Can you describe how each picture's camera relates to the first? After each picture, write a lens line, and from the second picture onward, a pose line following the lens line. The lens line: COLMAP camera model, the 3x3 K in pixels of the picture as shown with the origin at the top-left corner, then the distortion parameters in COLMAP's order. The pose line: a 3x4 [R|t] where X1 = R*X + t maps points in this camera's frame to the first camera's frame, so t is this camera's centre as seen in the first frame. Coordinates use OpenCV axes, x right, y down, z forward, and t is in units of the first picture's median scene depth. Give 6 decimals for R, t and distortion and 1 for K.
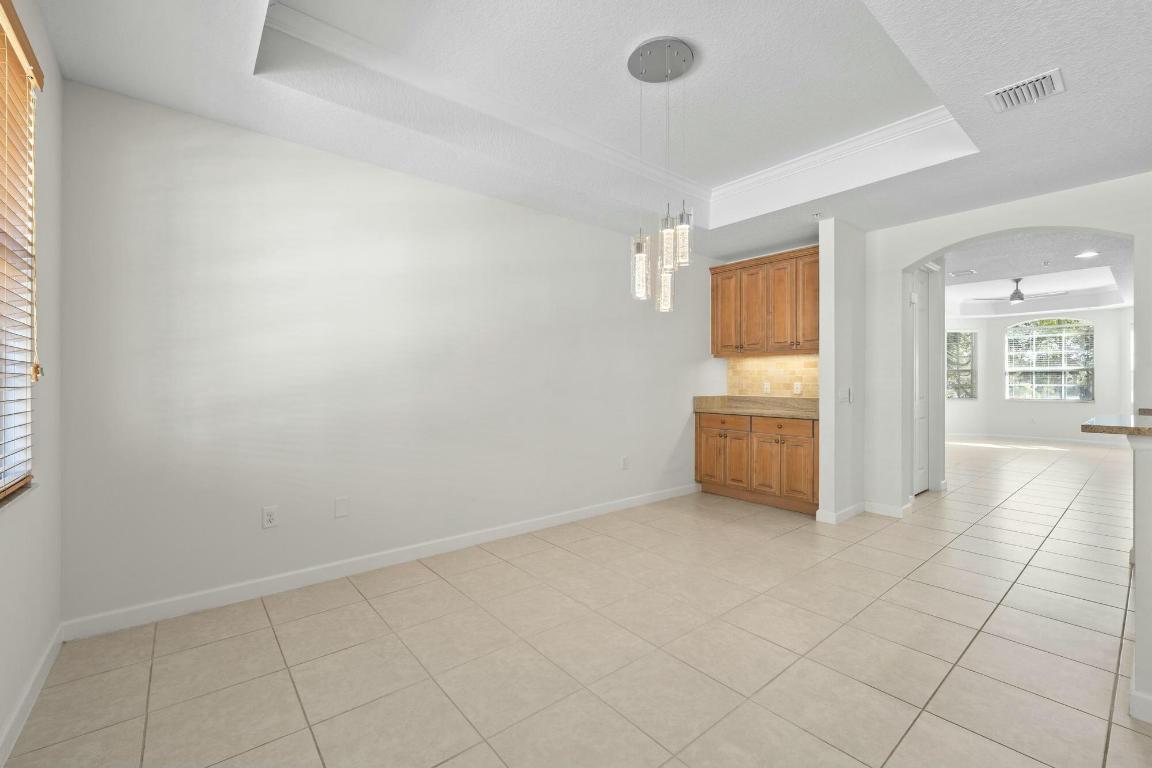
lens RADIAL K [[480.6, 0, 577.5], [0, 480.6, 383.5], [0, 0, 1]] dist [-0.001039, -0.000142]
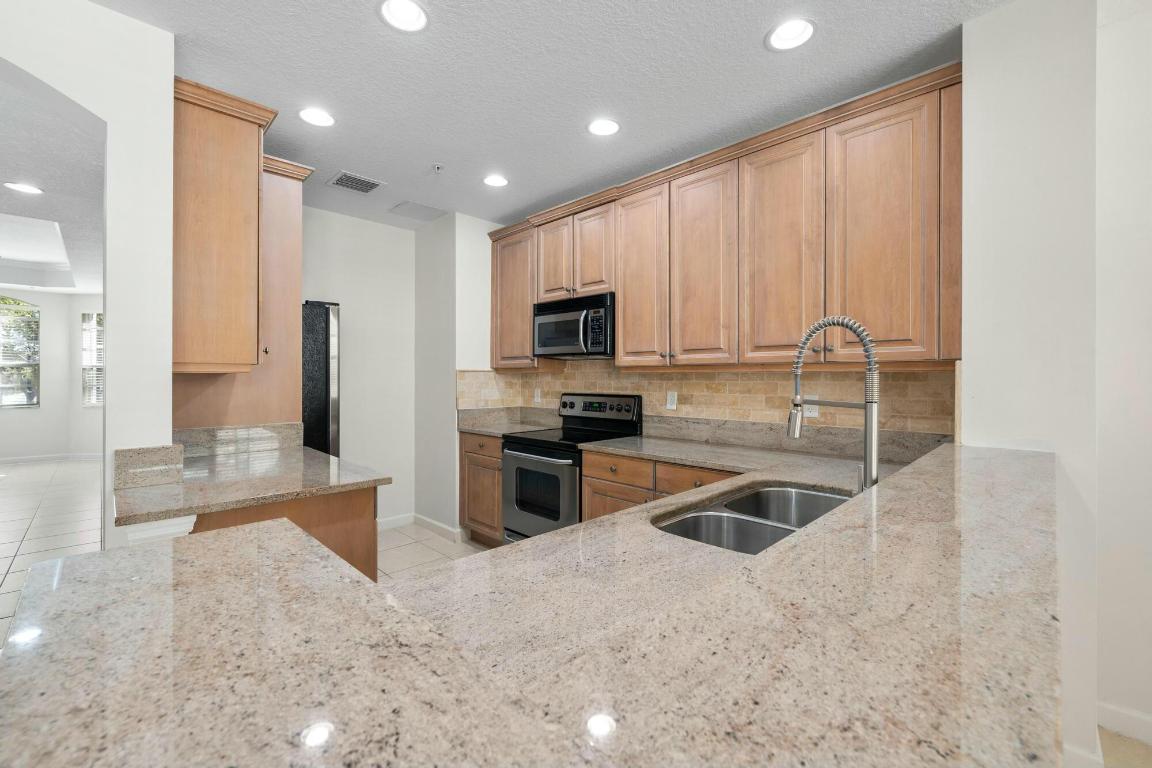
lens RADIAL K [[480.6, 0, 573.6], [0, 480.6, 378.5], [0, 0, 1]] dist [-0.001039, -0.000142]
pose [[-0.088864, -0.005328, 0.996030, 0.201448], [0.002645, 0.999981, 0.005585, -0.009554], [-0.996040, 0.003131, -0.088848, 0.186720]]
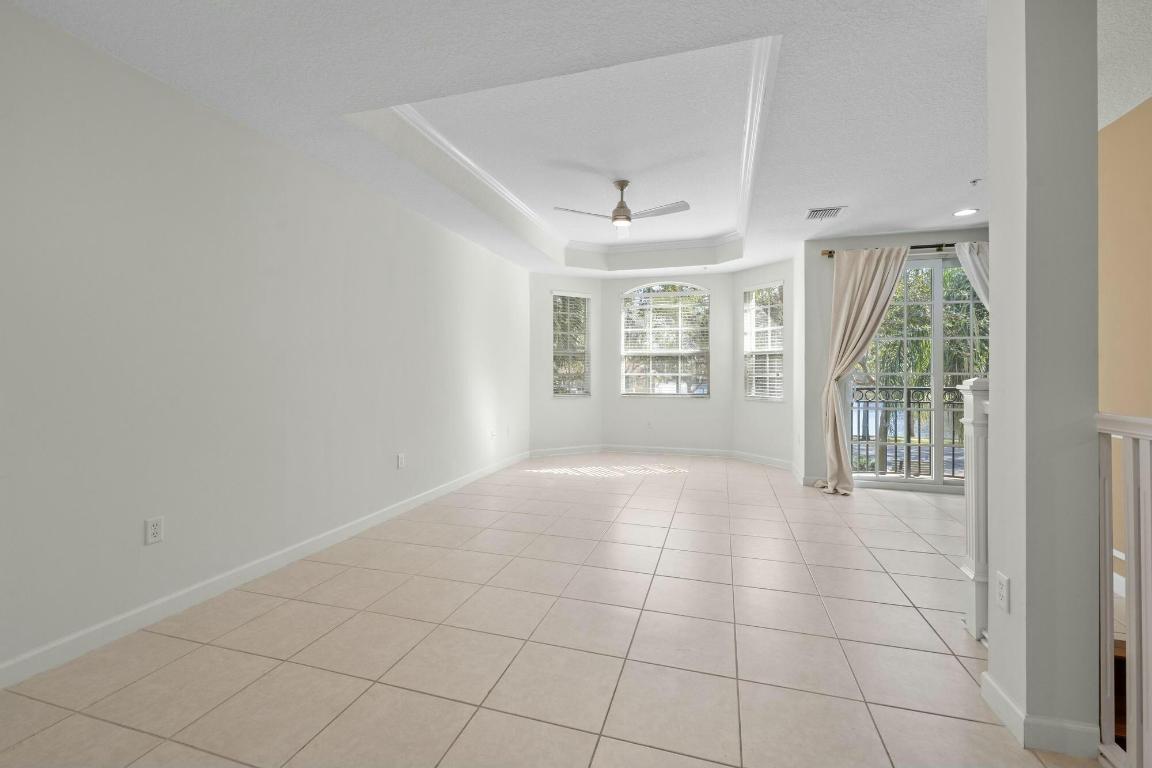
lens RADIAL K [[480.6, 0, 576.4], [0, 480.6, 372.7], [0, 0, 1]] dist [-0.001039, -0.000142]
pose [[0.831663, -0.007283, 0.555233, 0.485529], [0.006795, 0.999973, 0.002939, -0.002222], [-0.555239, 0.001329, 0.831689, 0.491172]]
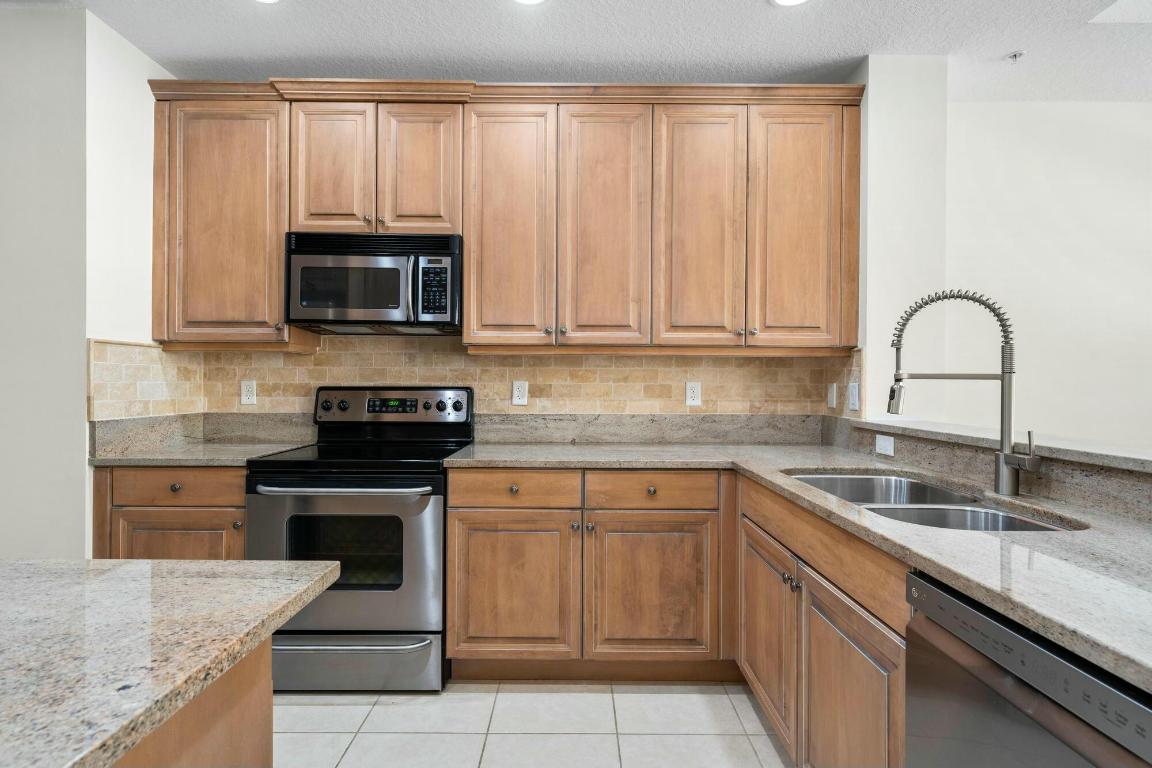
lens RADIAL K [[555.5, 0, 573.9], [0, 555.5, 383.1], [0, 0, 1]] dist [0.006582, -0.001946]
pose [[-0.771584, -0.008186, 0.636075, 0.318924], [-0.005979, 0.999966, 0.005617, 0.000772], [-0.636100, 0.000531, -0.771607, 0.298549]]
